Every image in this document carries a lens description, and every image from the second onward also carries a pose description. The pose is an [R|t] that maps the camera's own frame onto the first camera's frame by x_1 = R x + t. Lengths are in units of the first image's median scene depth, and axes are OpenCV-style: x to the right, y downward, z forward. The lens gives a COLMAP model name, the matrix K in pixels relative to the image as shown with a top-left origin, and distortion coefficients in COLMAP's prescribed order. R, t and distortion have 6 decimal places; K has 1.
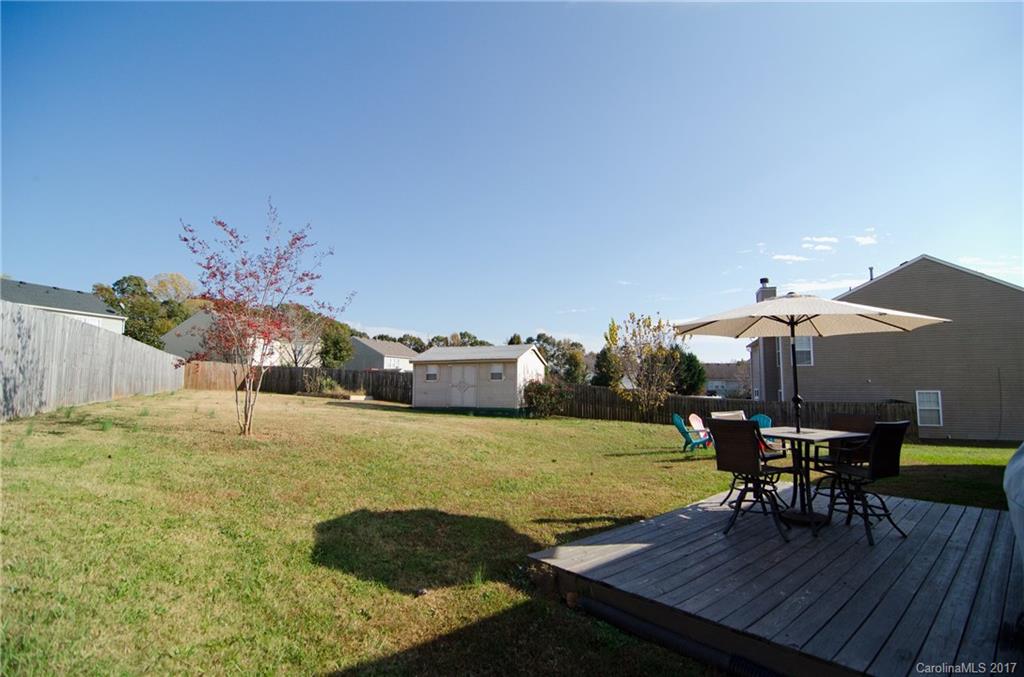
lens RADIAL K [[500.3, 0, 512.0], [0, 500.3, 338.5], [0, 0, 1]] dist [-0.014148, -0.000885]
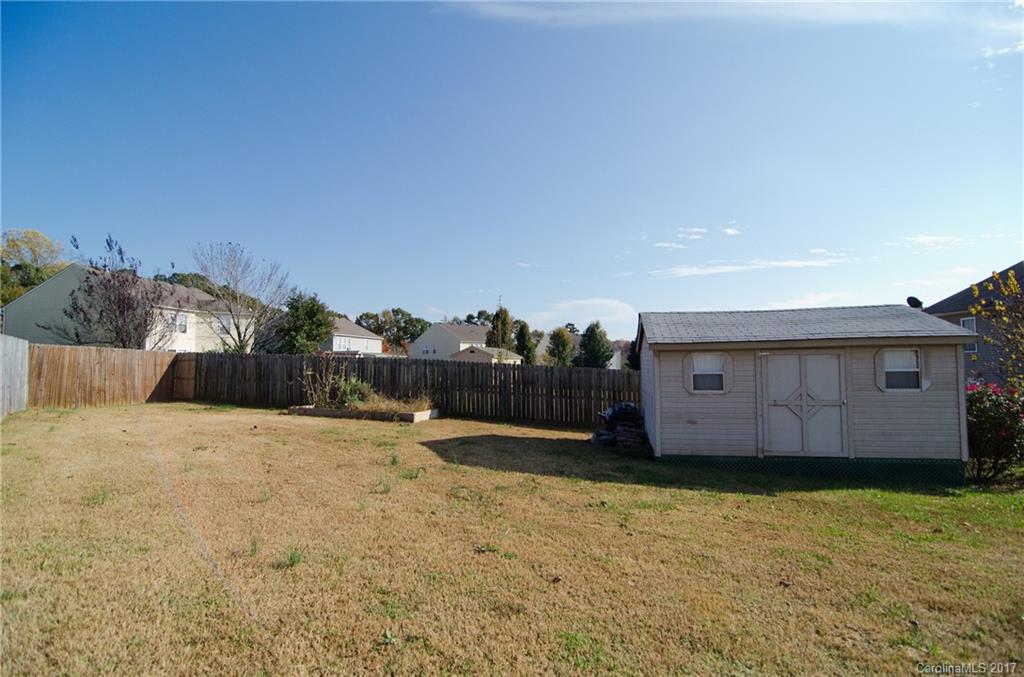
lens RADIAL K [[500.3, 0, 512.0], [0, 500.3, 338.5], [0, 0, 1]] dist [-0.014148, -0.000885]
pose [[0.985826, -0.005415, 0.167686, -0.189945], [-0.001720, 0.999100, 0.042376, 0.011817], [-0.167764, -0.042064, 0.984929, 0.307445]]
